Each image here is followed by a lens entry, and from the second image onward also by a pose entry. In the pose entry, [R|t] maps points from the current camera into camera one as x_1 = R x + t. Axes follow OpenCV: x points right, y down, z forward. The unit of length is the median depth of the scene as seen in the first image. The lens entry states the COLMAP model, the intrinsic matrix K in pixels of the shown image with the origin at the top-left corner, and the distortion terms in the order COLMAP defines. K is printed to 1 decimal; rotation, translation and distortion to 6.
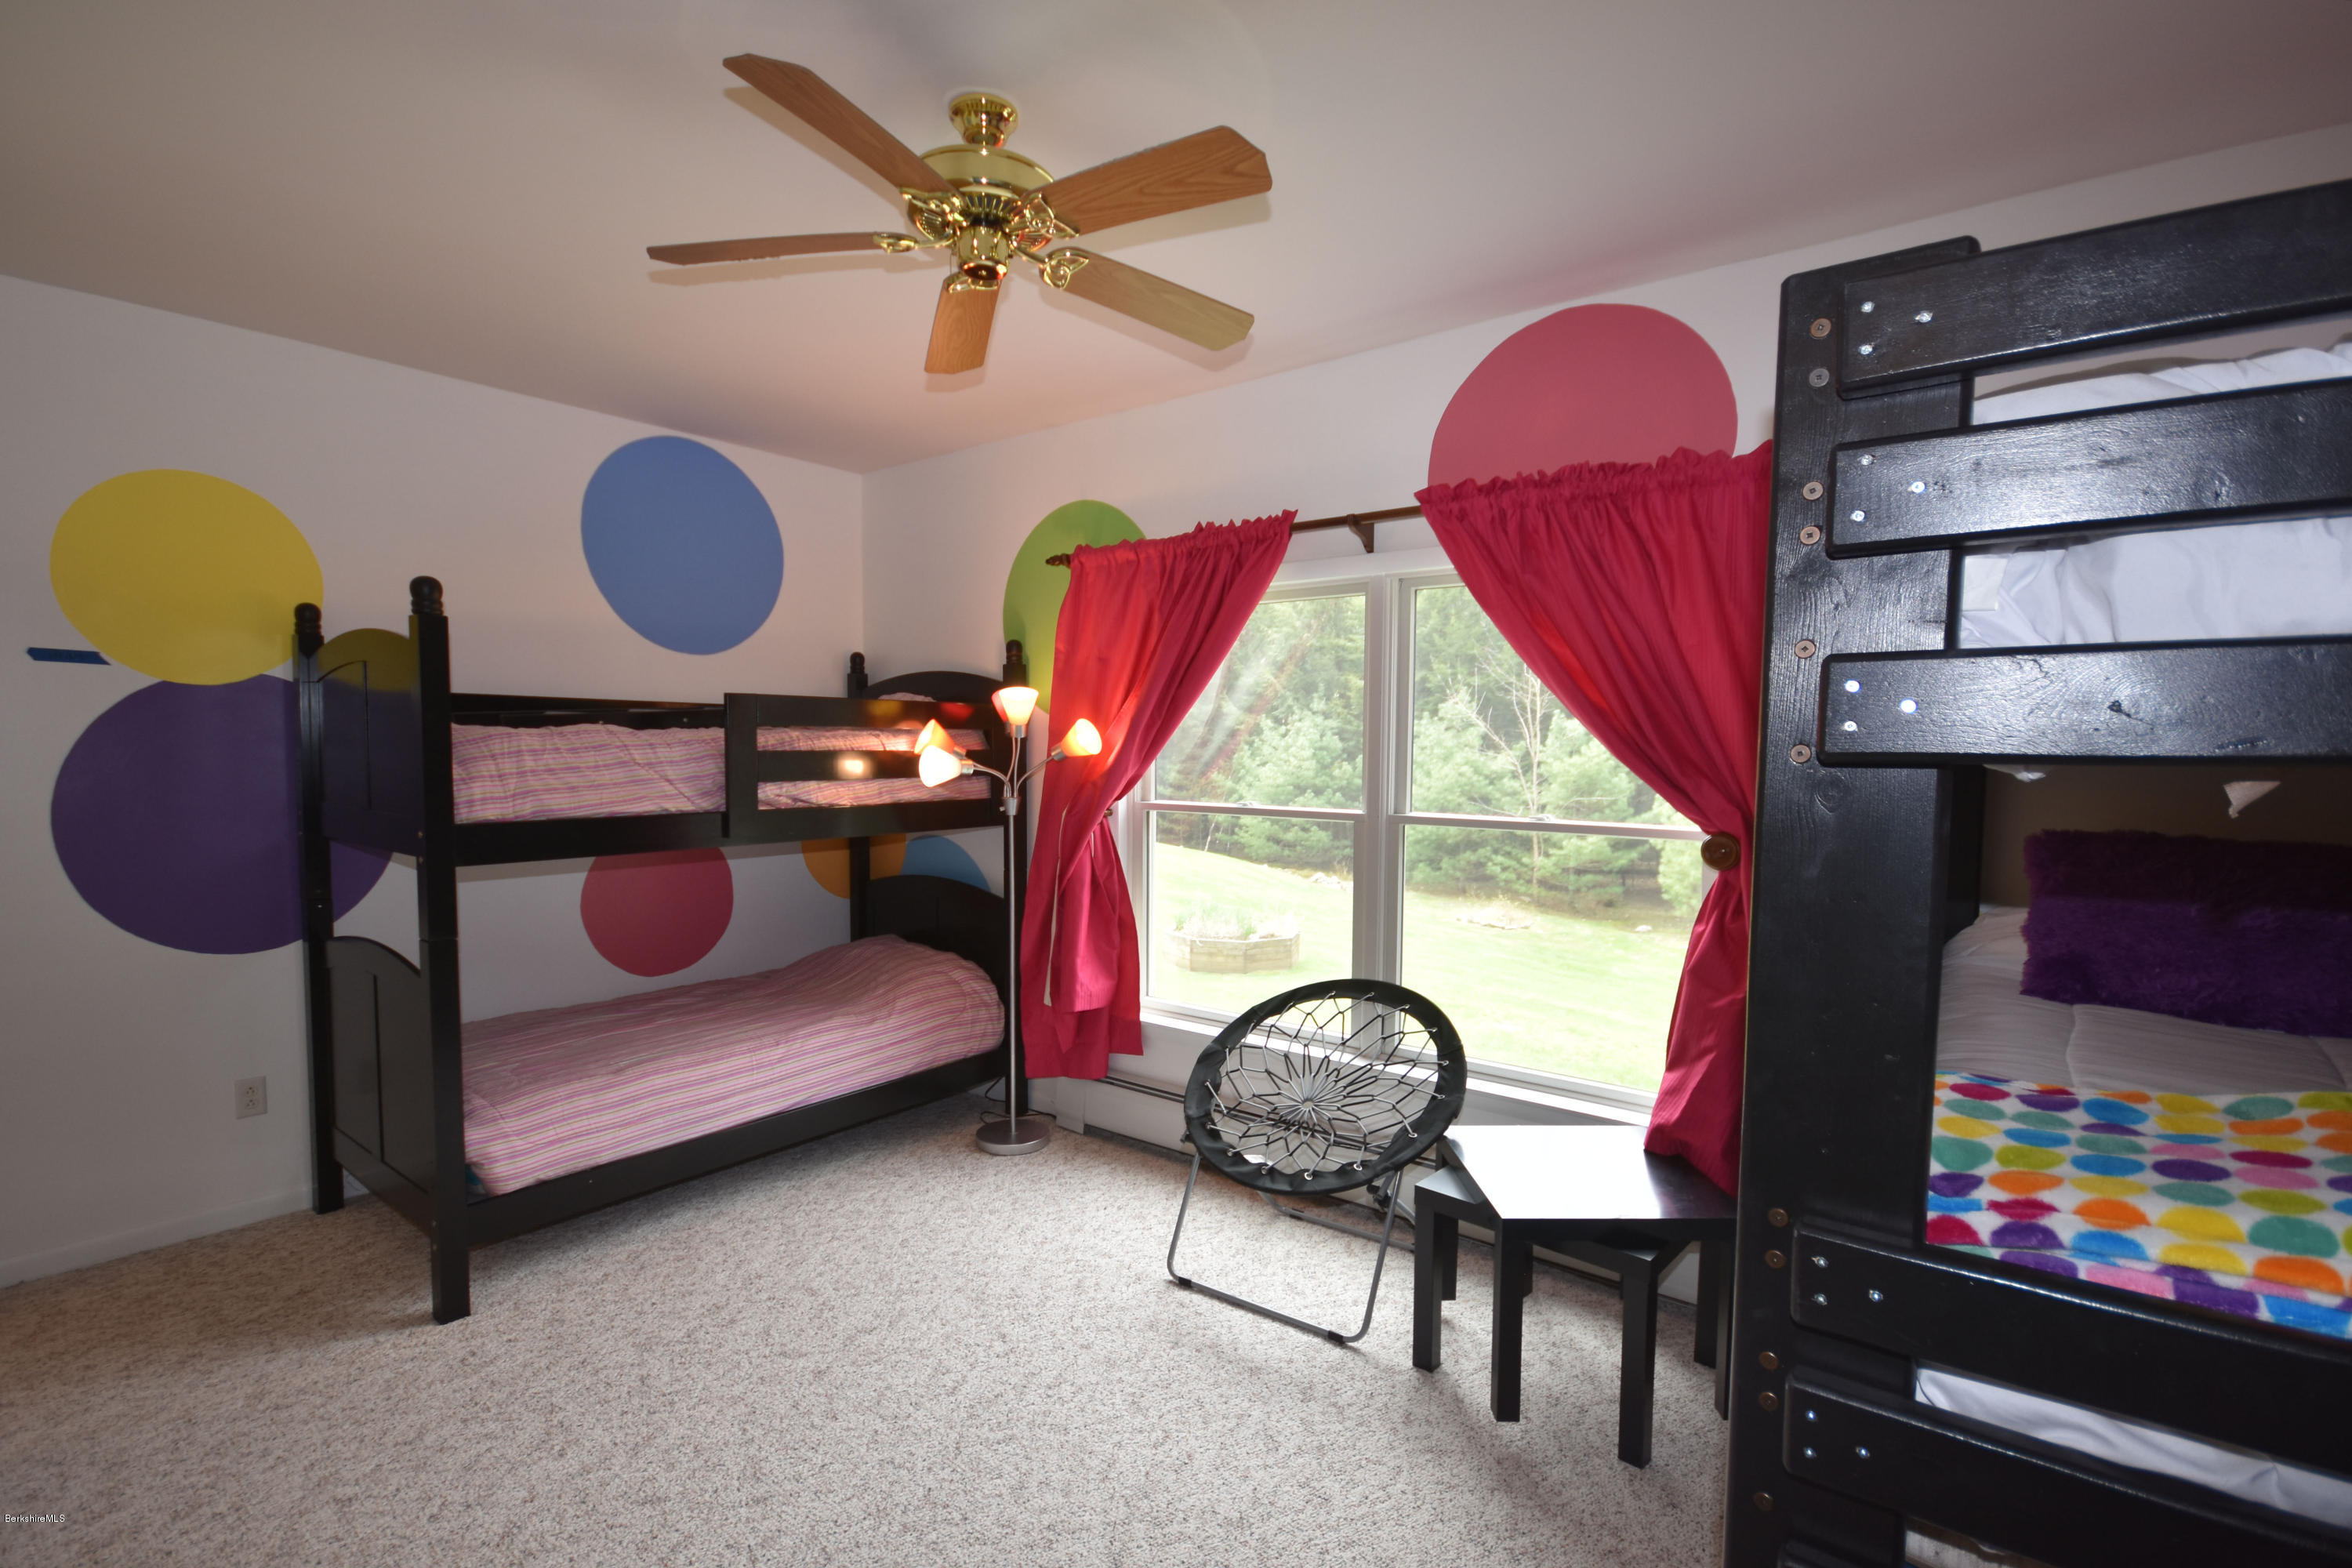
lens RADIAL K [[1094.0, 0, 1168.9], [0, 1094.0, 751.0], [0, 0, 1]] dist [-0.001211, -0.000001]
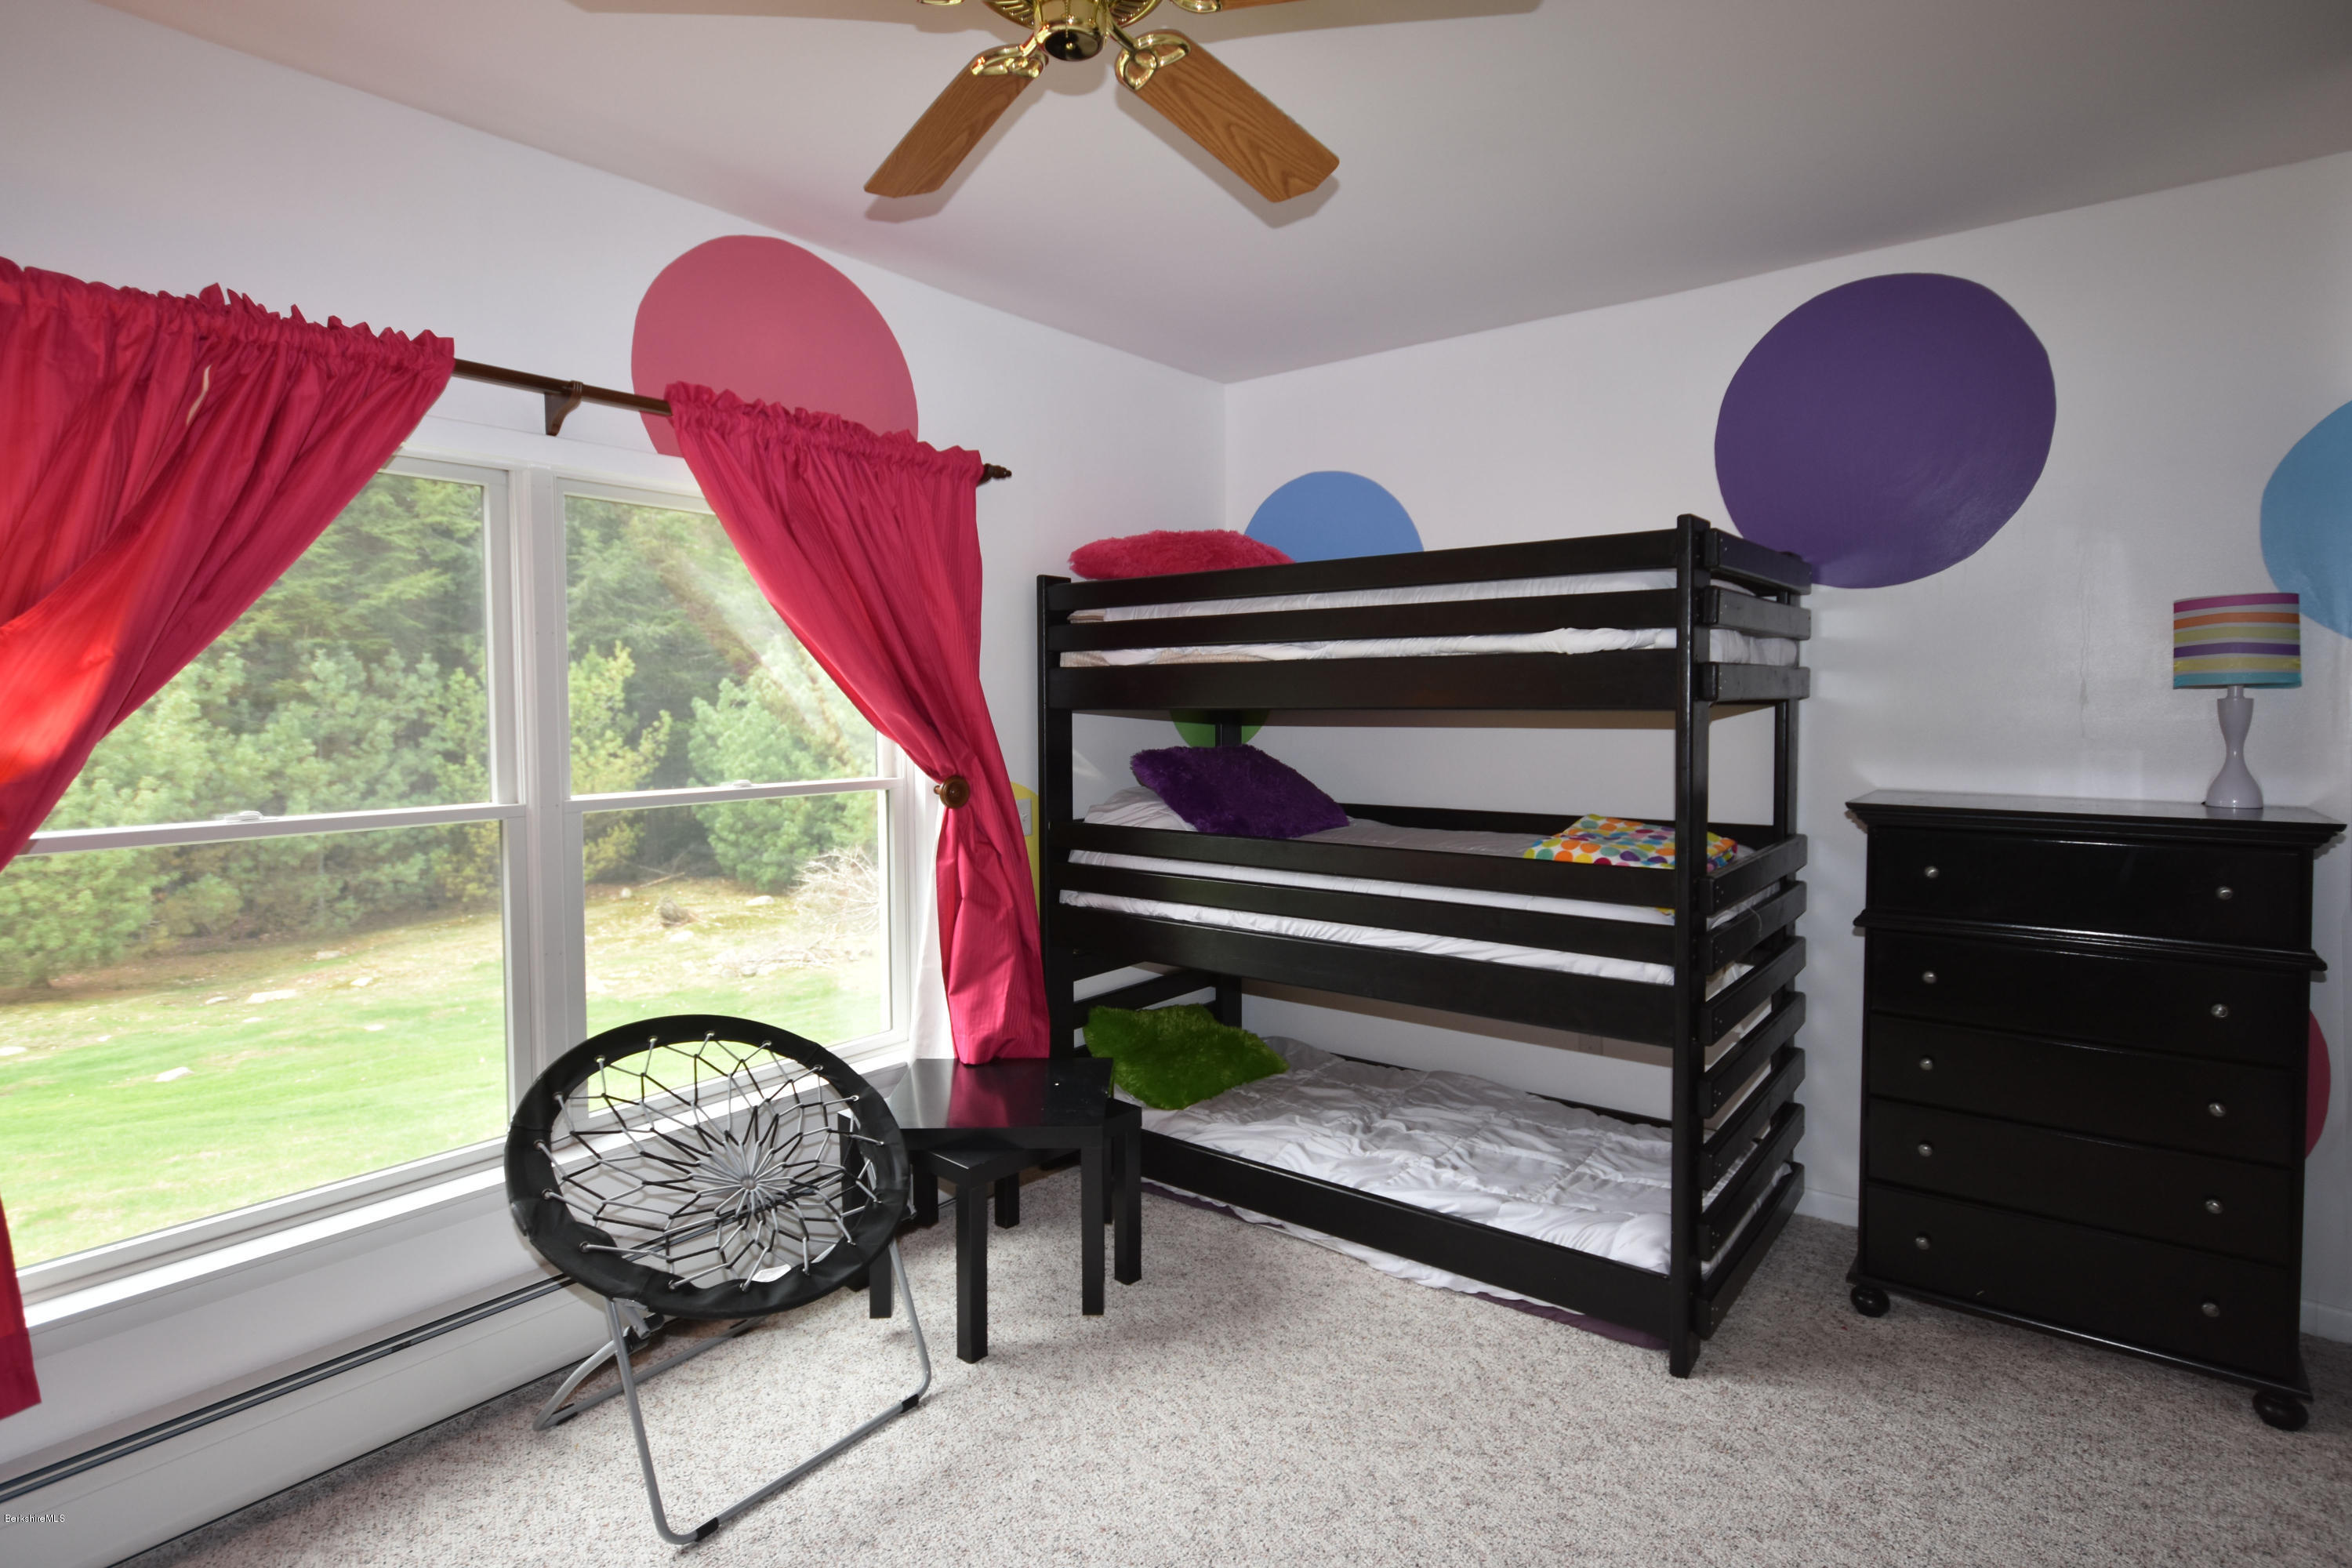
lens RADIAL K [[1201.3, 0, 1176.5], [0, 1201.3, 692.4], [0, 0, 1]] dist [0.001781, 0.000434]
pose [[0.002974, 0.015247, 0.999879, -0.653628], [0.038317, 0.999148, -0.015350, 0.014547], [-0.999261, 0.038358, 0.002387, 0.657225]]
